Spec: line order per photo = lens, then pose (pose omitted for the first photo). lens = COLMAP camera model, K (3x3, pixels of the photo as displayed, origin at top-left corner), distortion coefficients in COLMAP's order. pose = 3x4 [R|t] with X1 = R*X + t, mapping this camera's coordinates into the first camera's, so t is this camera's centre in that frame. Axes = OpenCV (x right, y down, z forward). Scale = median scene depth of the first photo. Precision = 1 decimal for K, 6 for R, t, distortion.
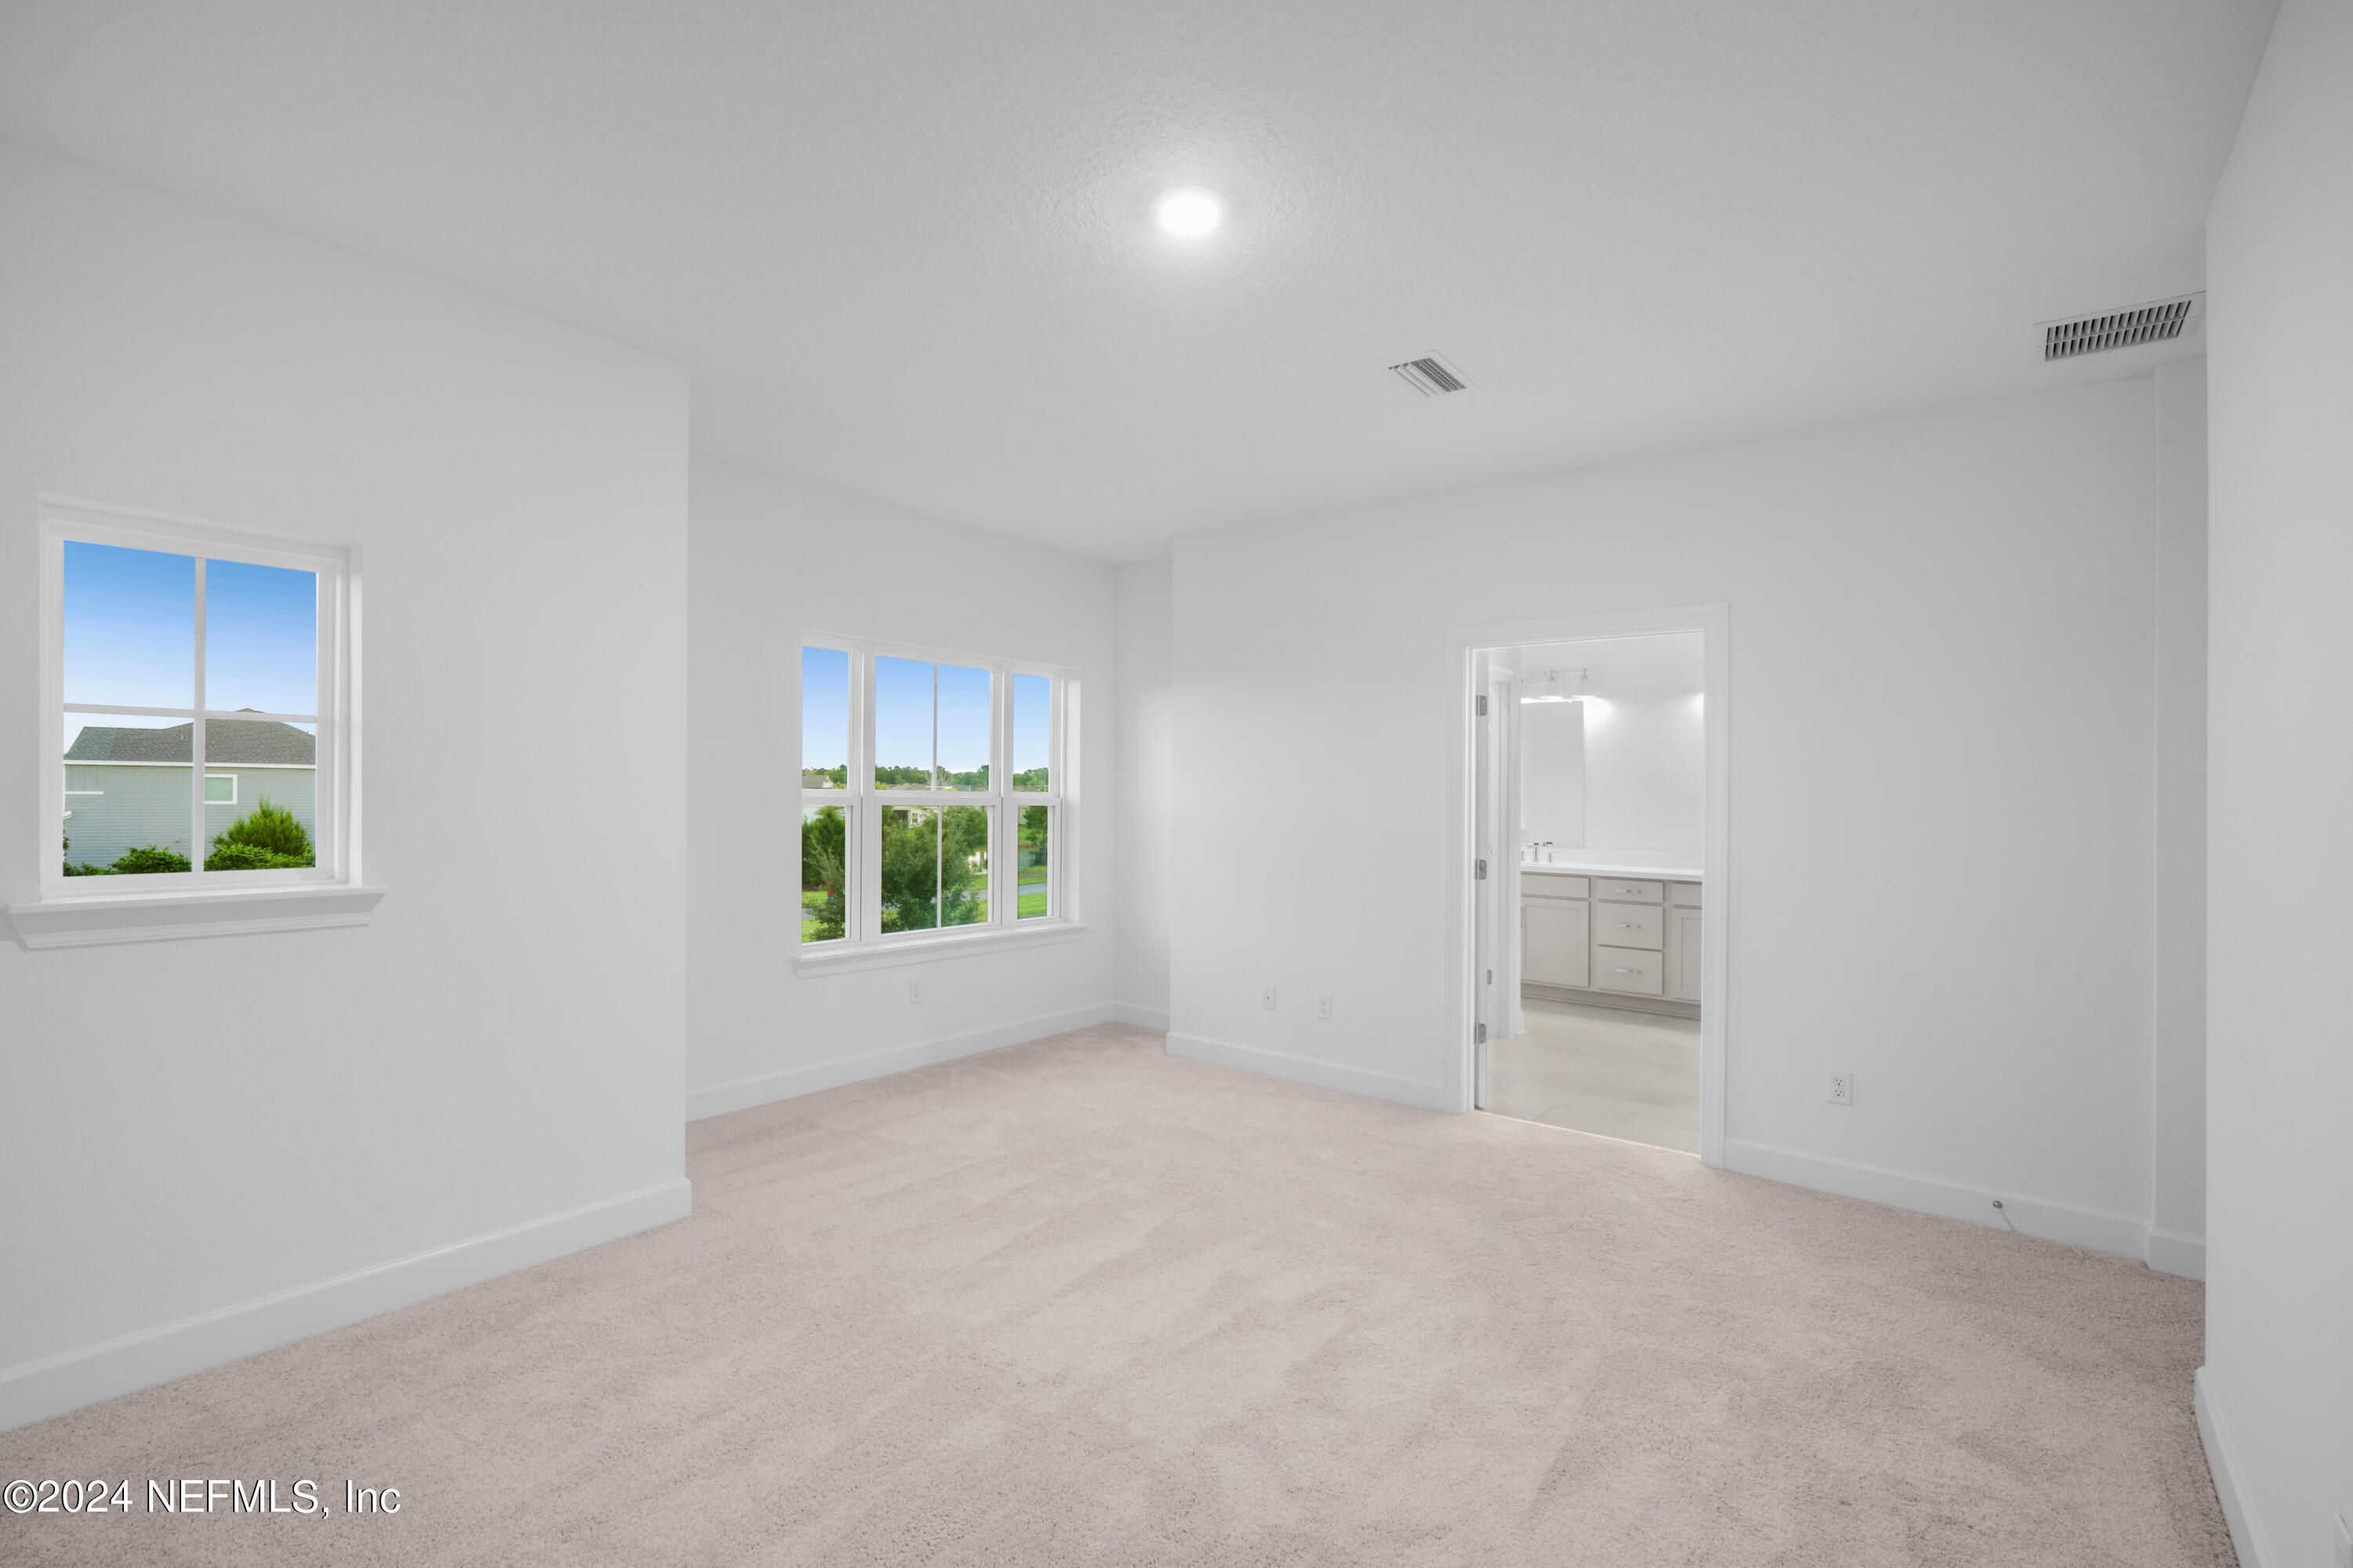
lens RADIAL K [[1062.7, 0, 1175.1], [0, 1062.7, 786.2], [0, 0, 1]] dist [-0.005568, 0.000376]
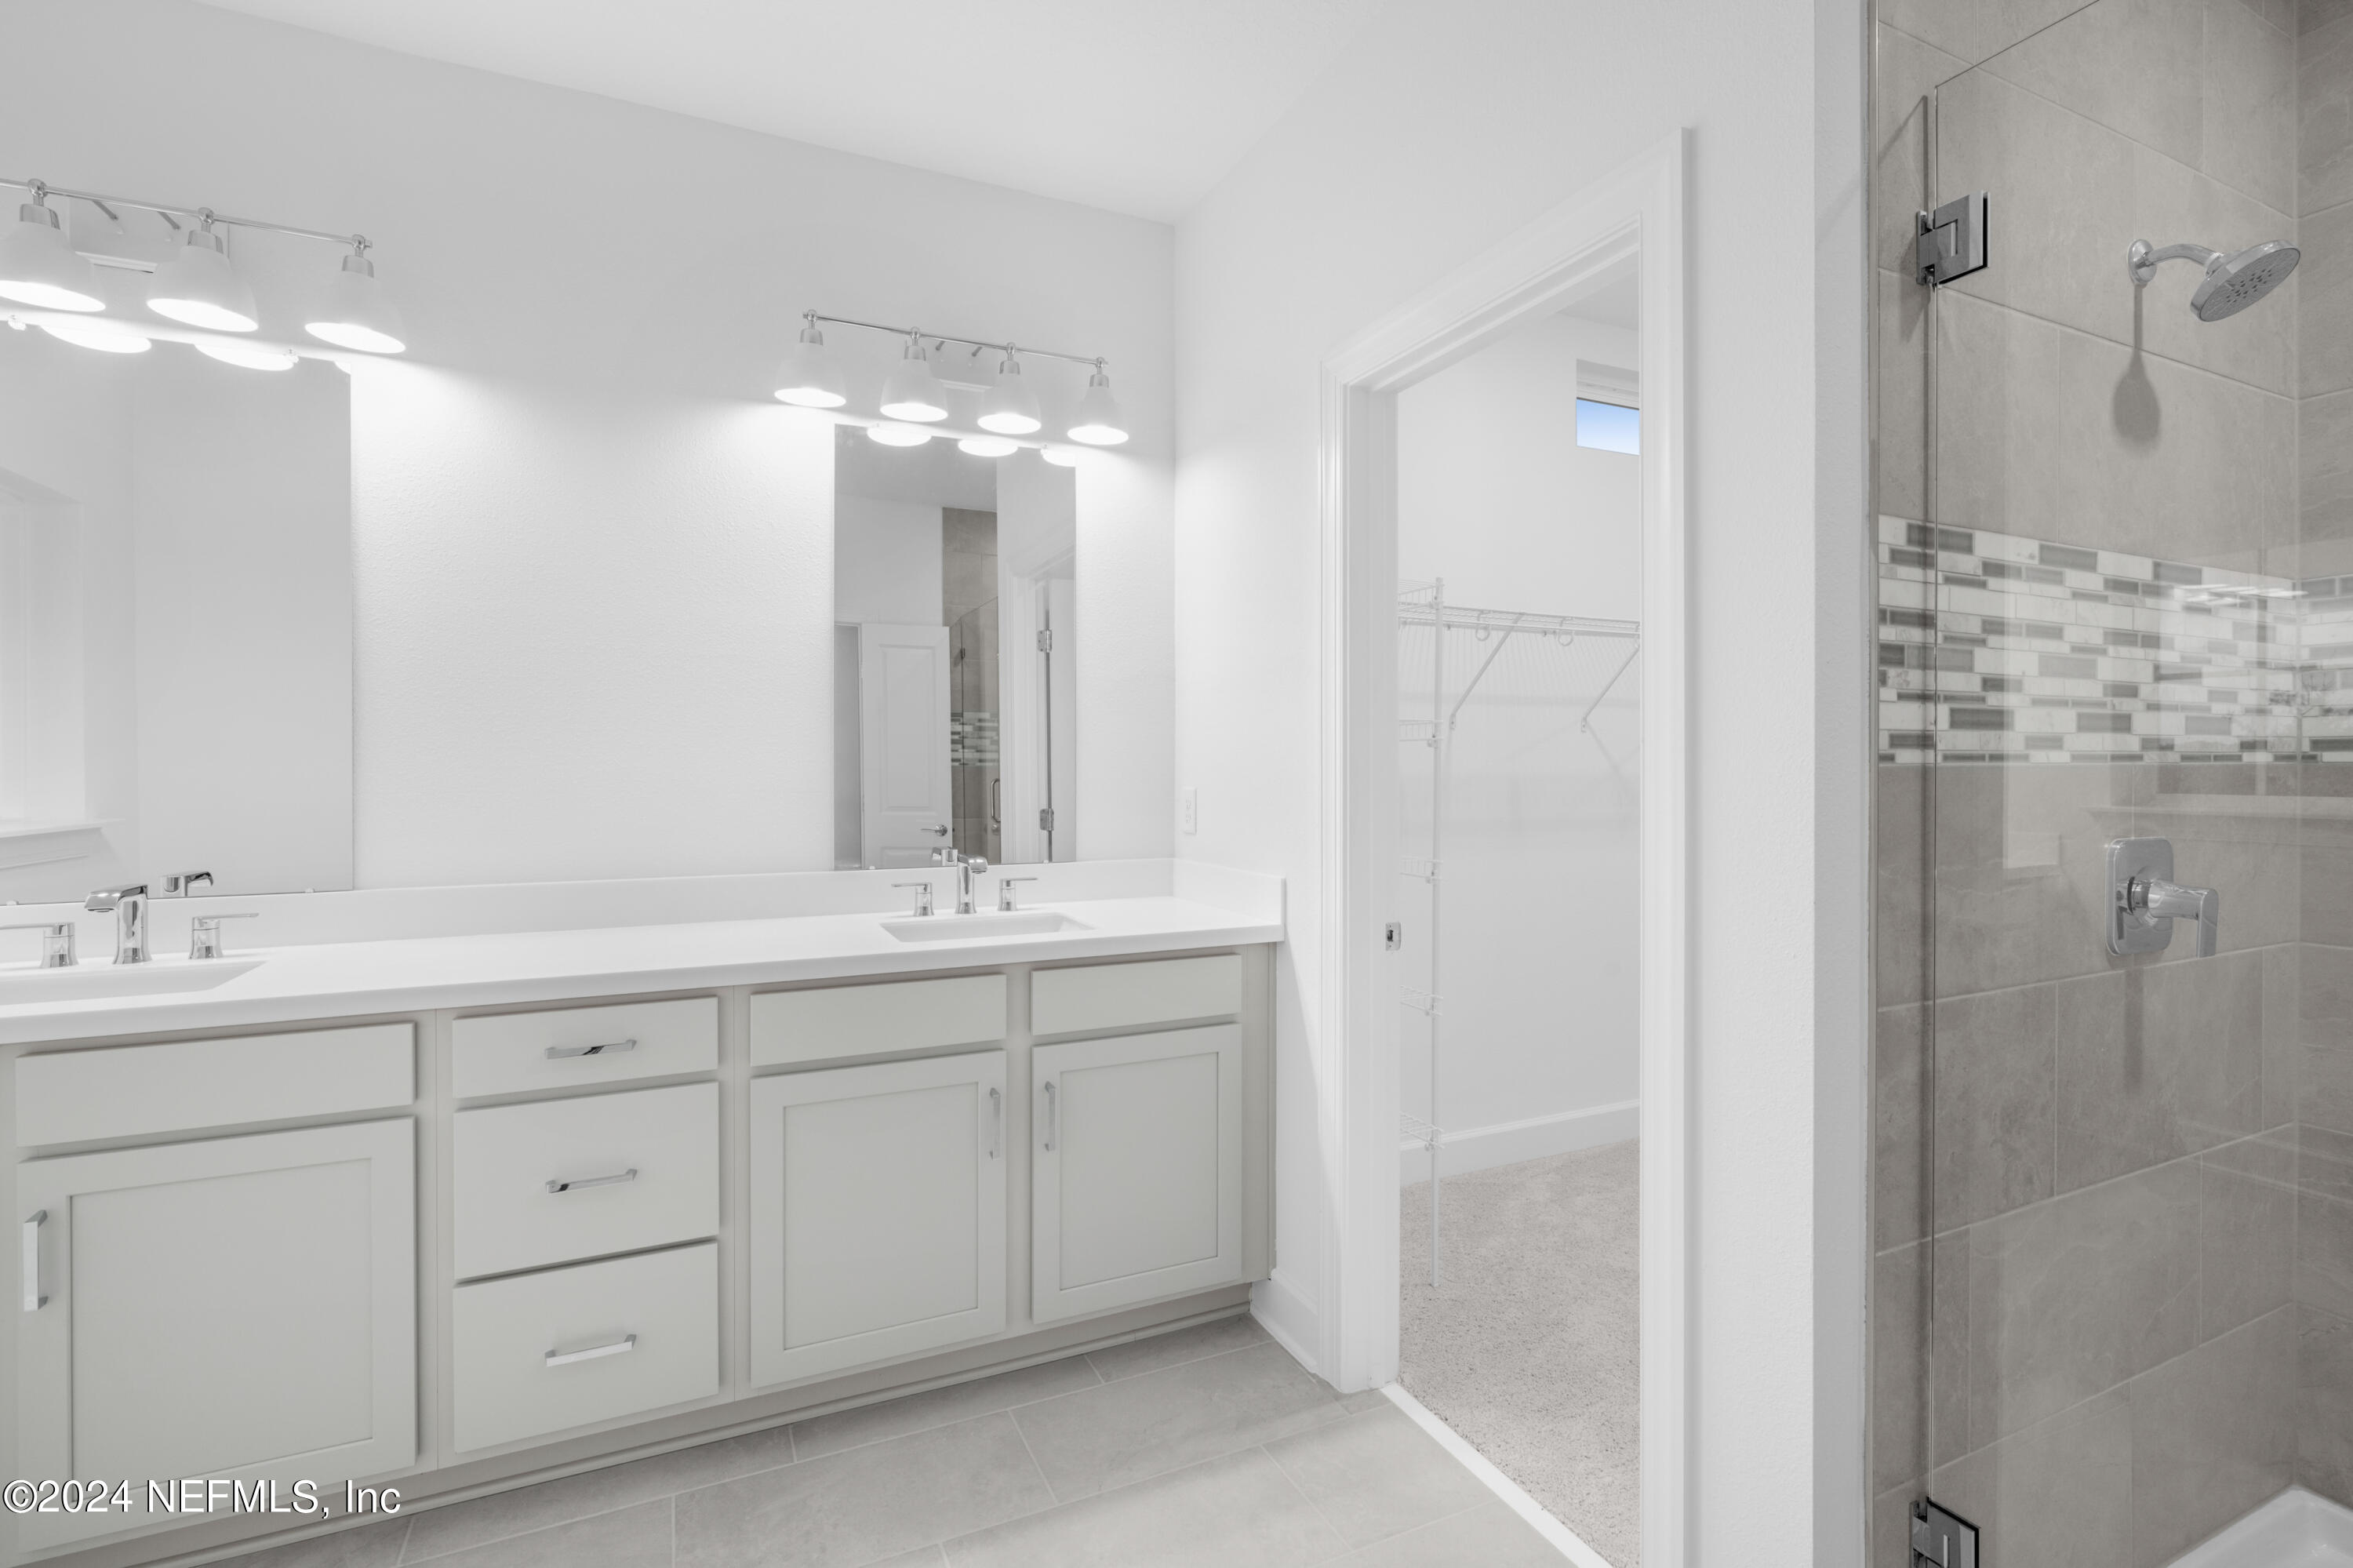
lens RADIAL K [[1062.7, 0, 1174.8], [0, 1062.7, 779.5], [0, 0, 1]] dist [-0.005568, 0.000376]
pose [[0.455117, -0.007961, 0.890396, 0.252458], [0.002169, 0.999967, 0.007832, 0.029362], [-0.890429, -0.001633, 0.455119, 0.732467]]
